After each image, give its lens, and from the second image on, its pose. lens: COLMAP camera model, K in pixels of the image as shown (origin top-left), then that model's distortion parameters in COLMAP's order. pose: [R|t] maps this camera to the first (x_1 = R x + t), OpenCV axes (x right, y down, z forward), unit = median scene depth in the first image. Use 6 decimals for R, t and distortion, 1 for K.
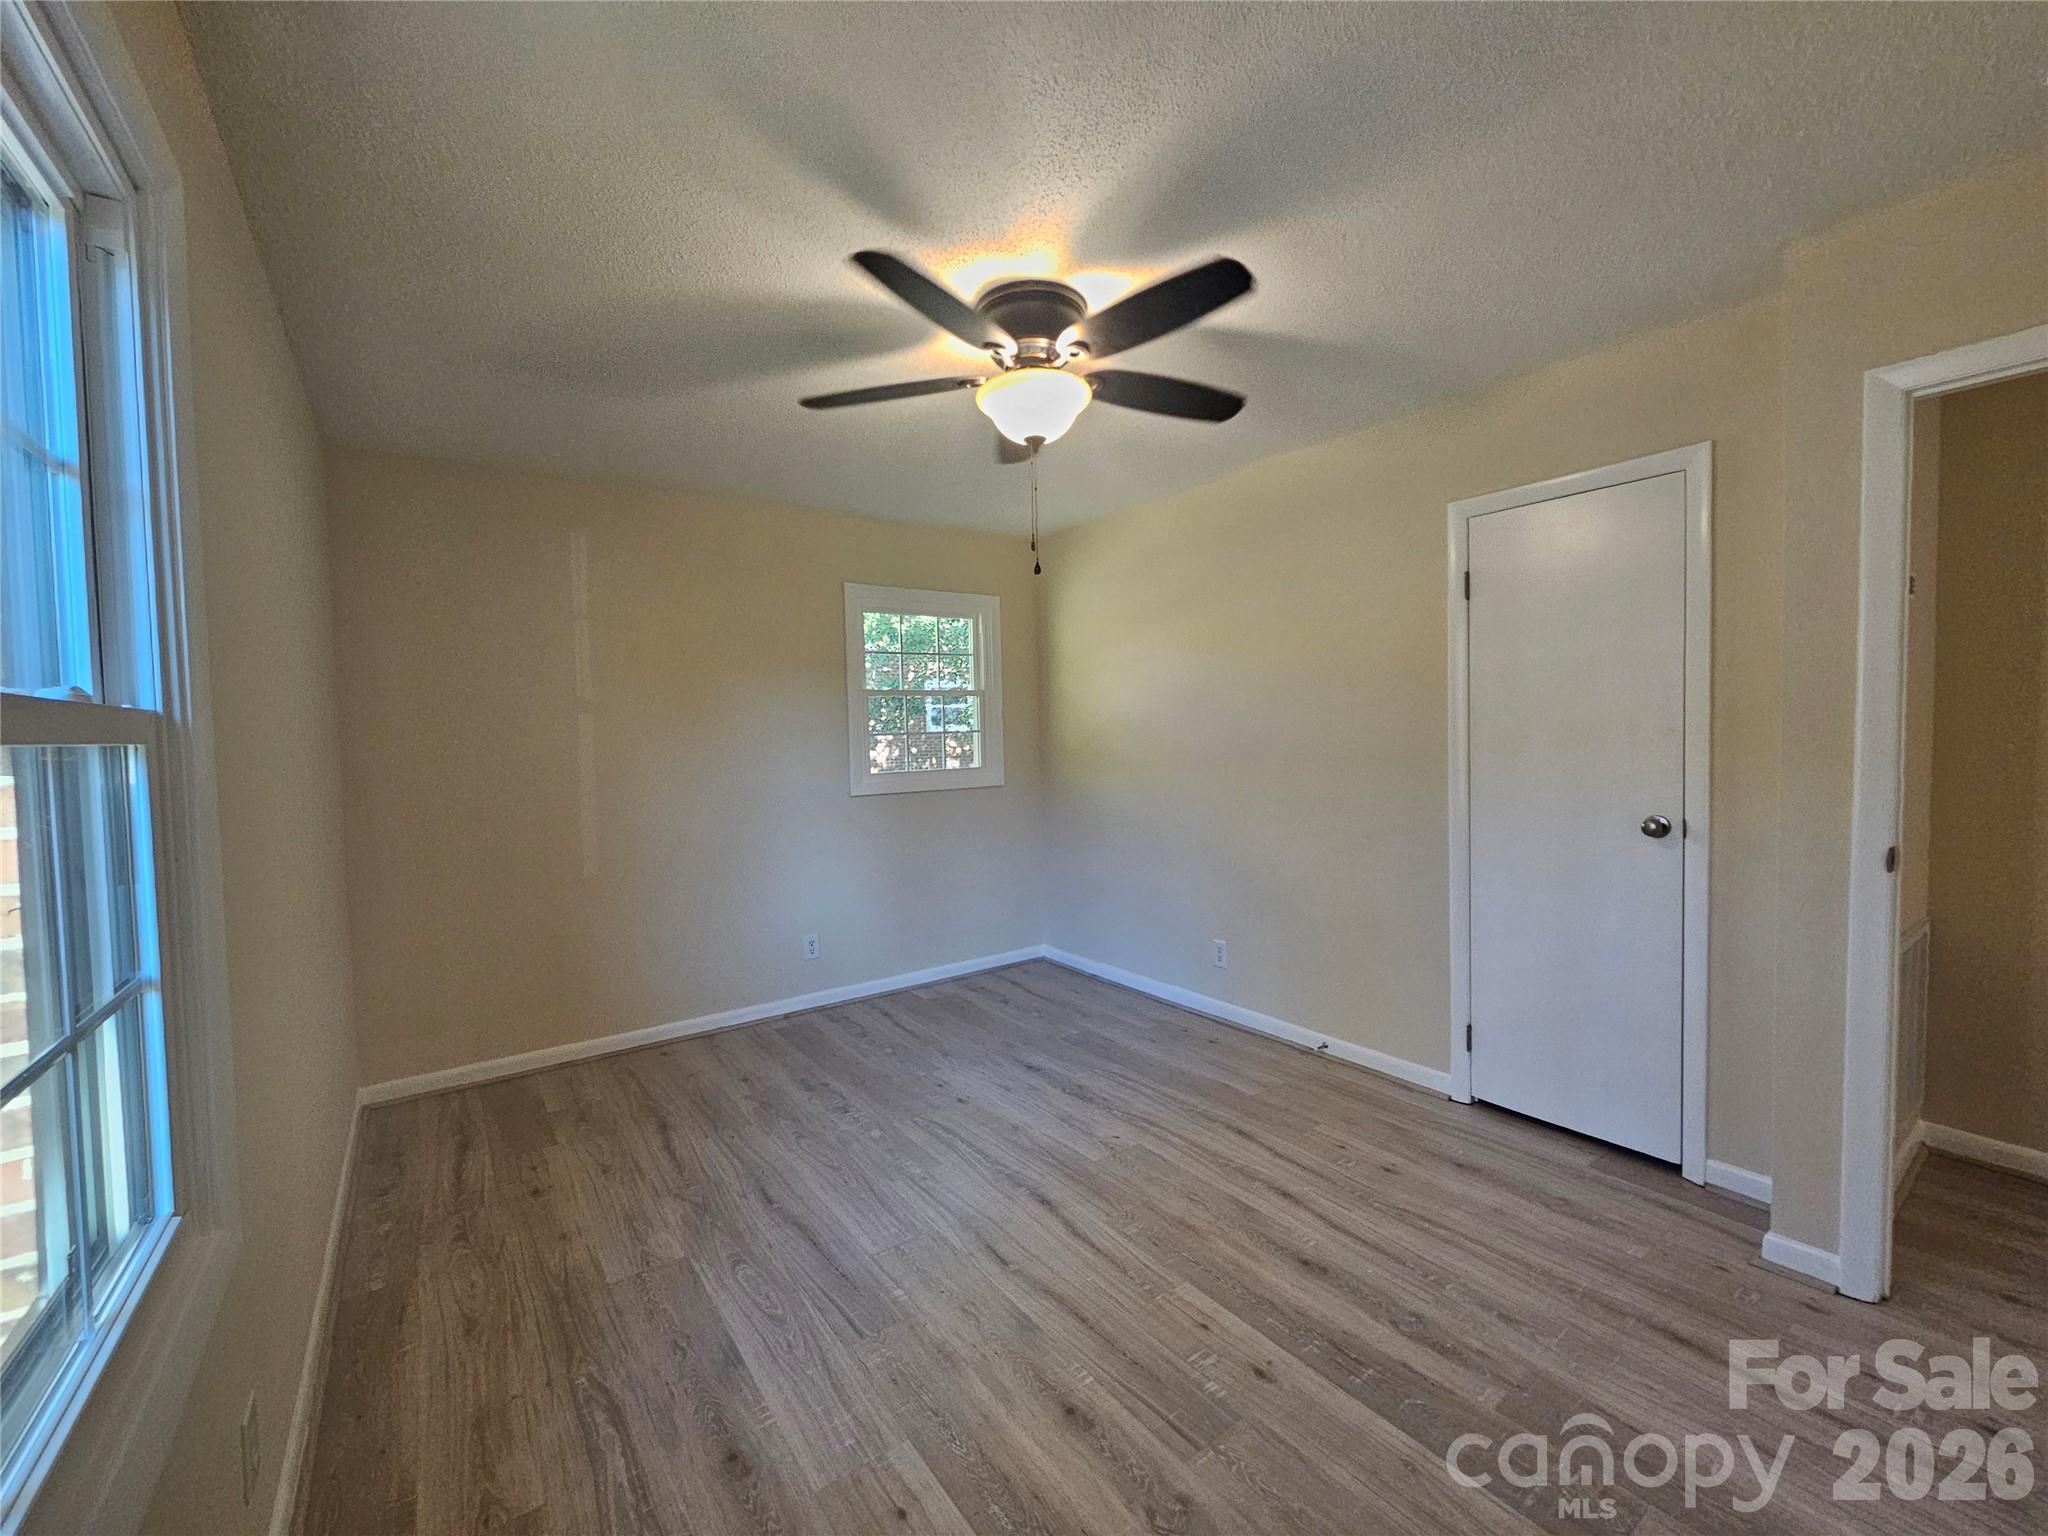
lens RADIAL K [[839.2, 0, 1014.9], [0, 839.2, 769.0], [0, 0, 1]] dist [-0.002970, 0.001570]
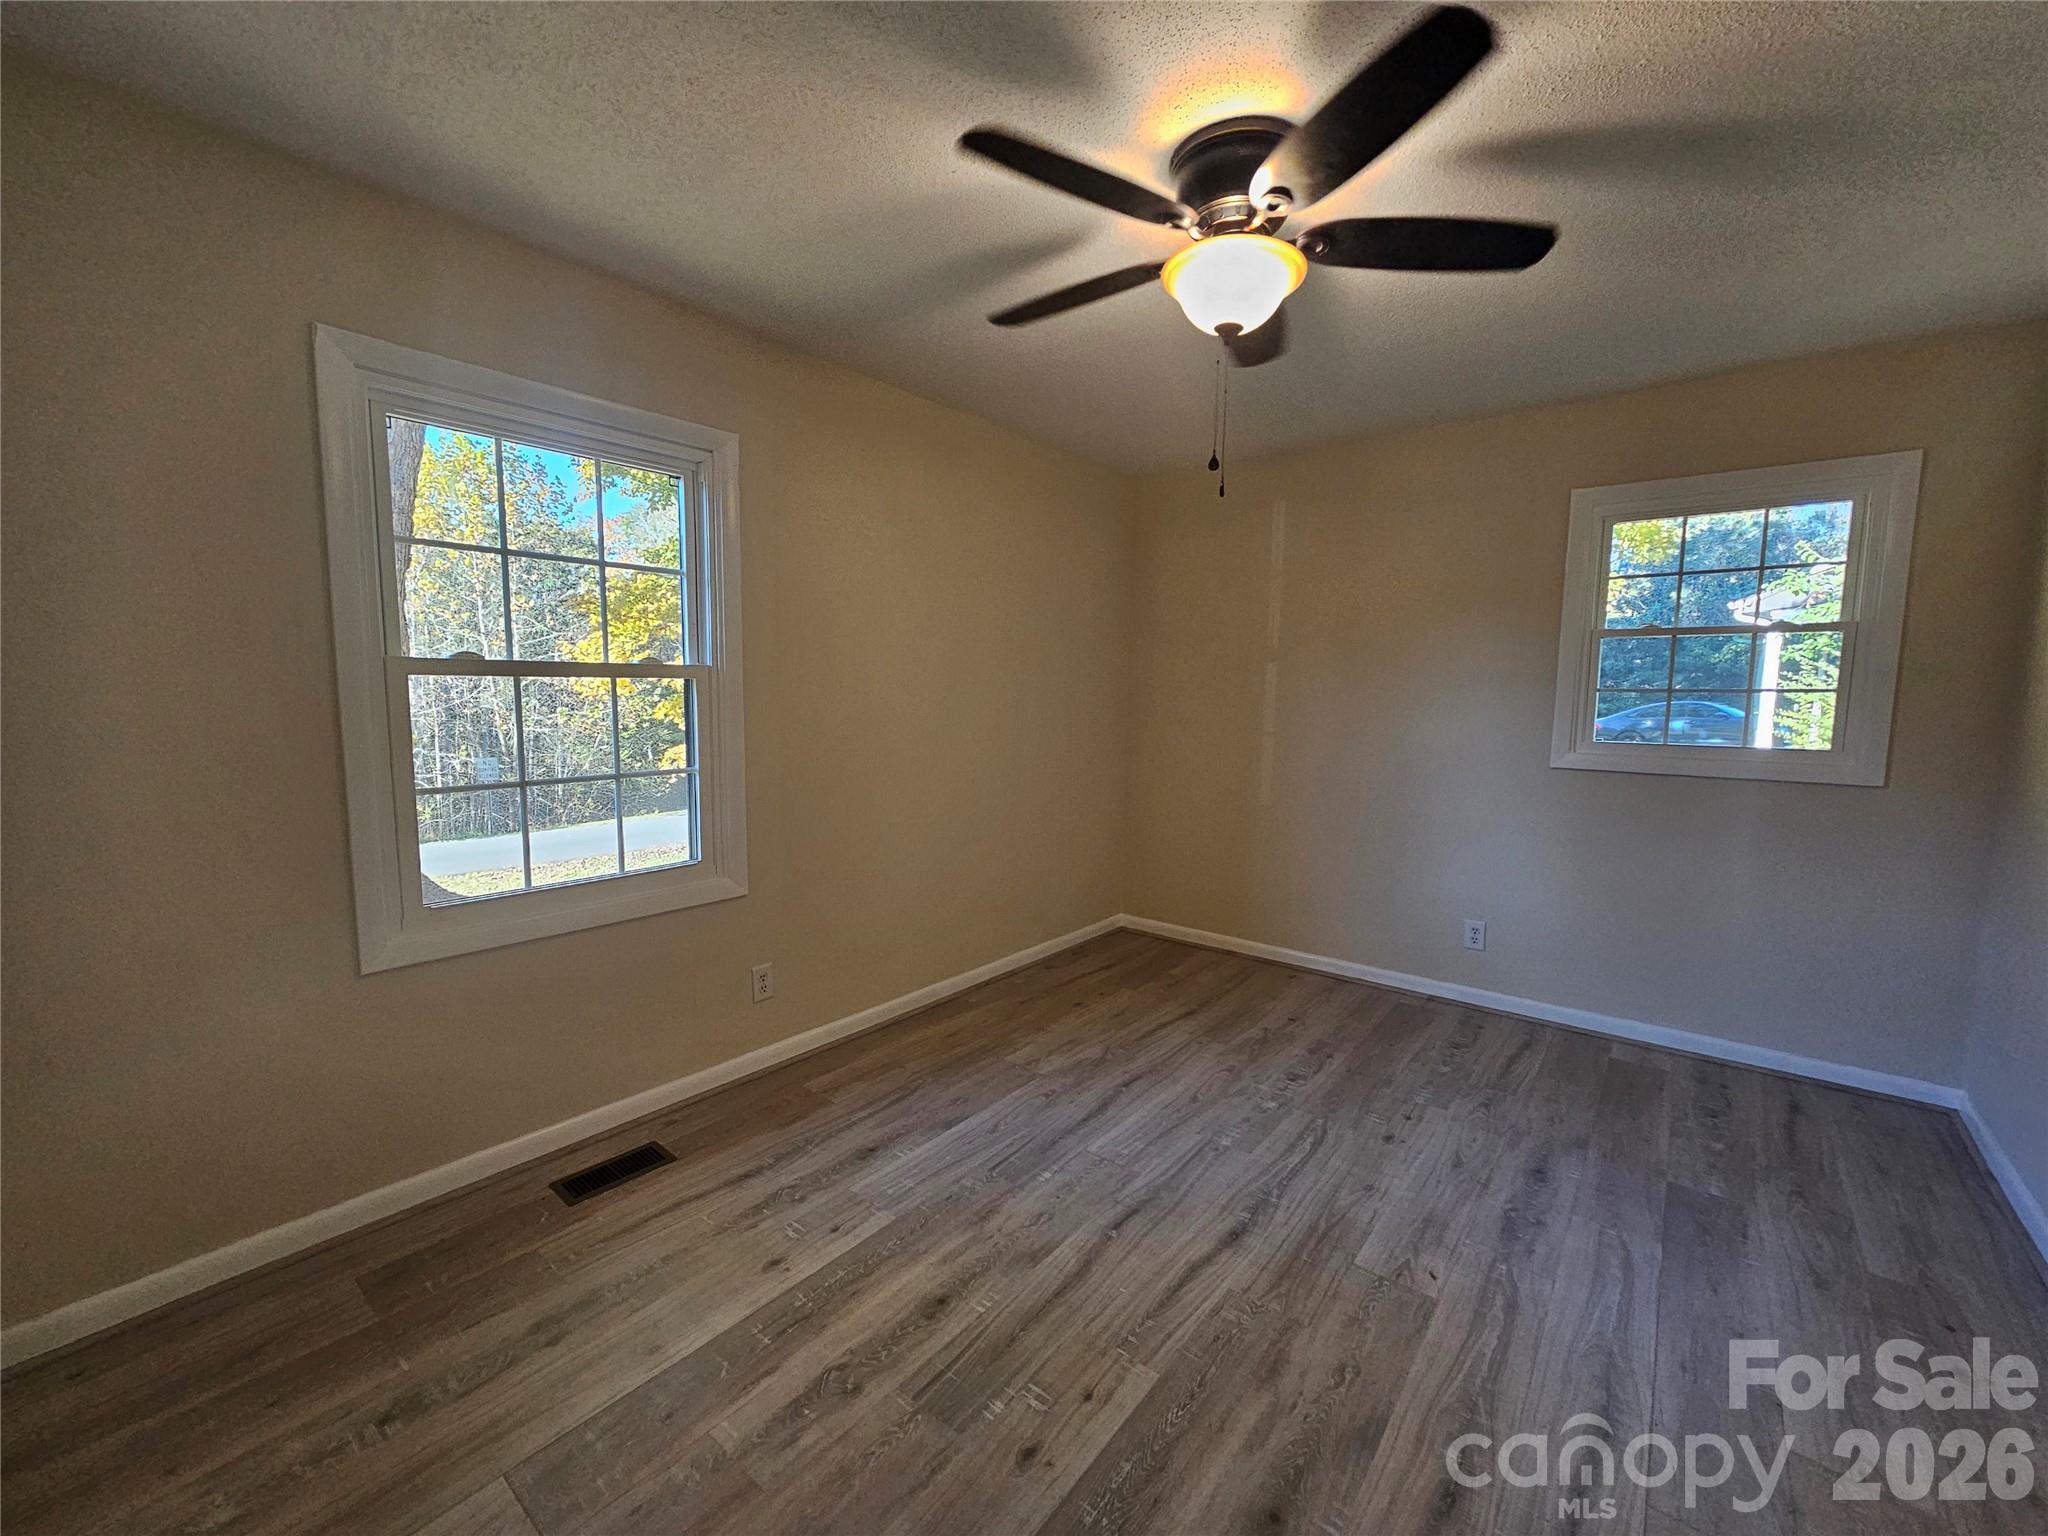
lens RADIAL K [[839.2, 0, 1020.1], [0, 839.2, 757.8], [0, 0, 1]] dist [-0.002970, 0.001570]
pose [[0.268810, 0.111040, -0.956771, 0.571877], [-0.060847, 0.993306, 0.098185, -0.030115], [0.961269, 0.031824, 0.273767, 0.415344]]
